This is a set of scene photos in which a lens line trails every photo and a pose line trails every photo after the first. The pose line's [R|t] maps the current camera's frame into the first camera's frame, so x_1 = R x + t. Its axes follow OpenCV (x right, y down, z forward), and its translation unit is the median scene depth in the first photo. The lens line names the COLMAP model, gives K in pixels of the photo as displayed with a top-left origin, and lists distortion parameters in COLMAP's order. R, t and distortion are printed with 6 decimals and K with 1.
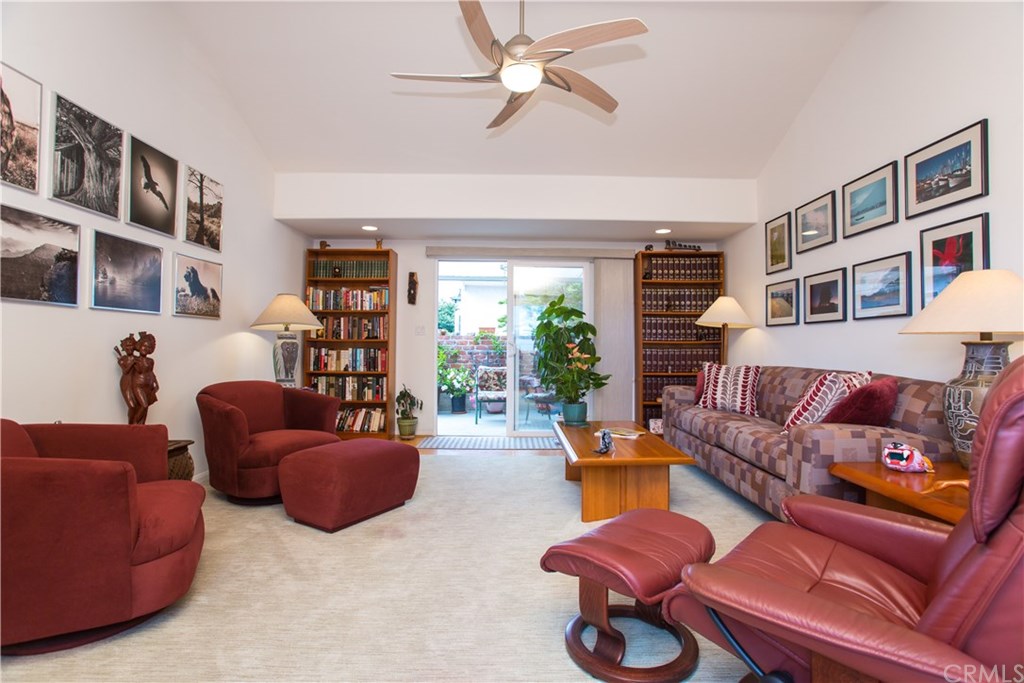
lens RADIAL K [[503.6, 0, 512.0], [0, 503.6, 343.5], [0, 0, 1]] dist [-0.046722, 0.014504]
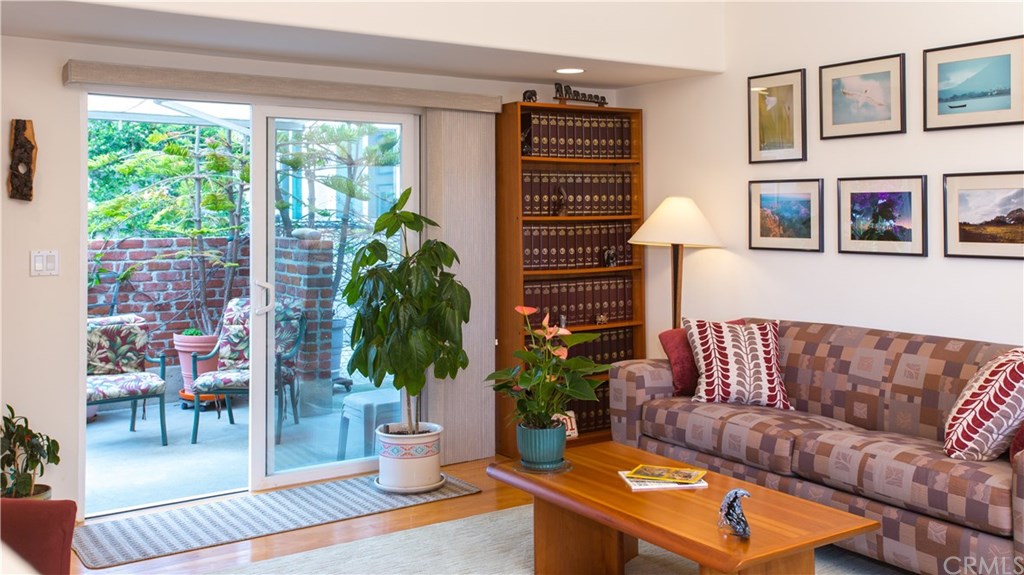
lens RADIAL K [[996.2, 0, 516.2], [0, 996.2, 200.5], [0, 0, 1]] dist [0.019348, 0.000000]
pose [[0.826927, -0.005193, 0.562285, -0.455192], [0.006889, 0.999976, -0.000896, -0.106322], [-0.562267, 0.004614, 0.826943, 0.178676]]
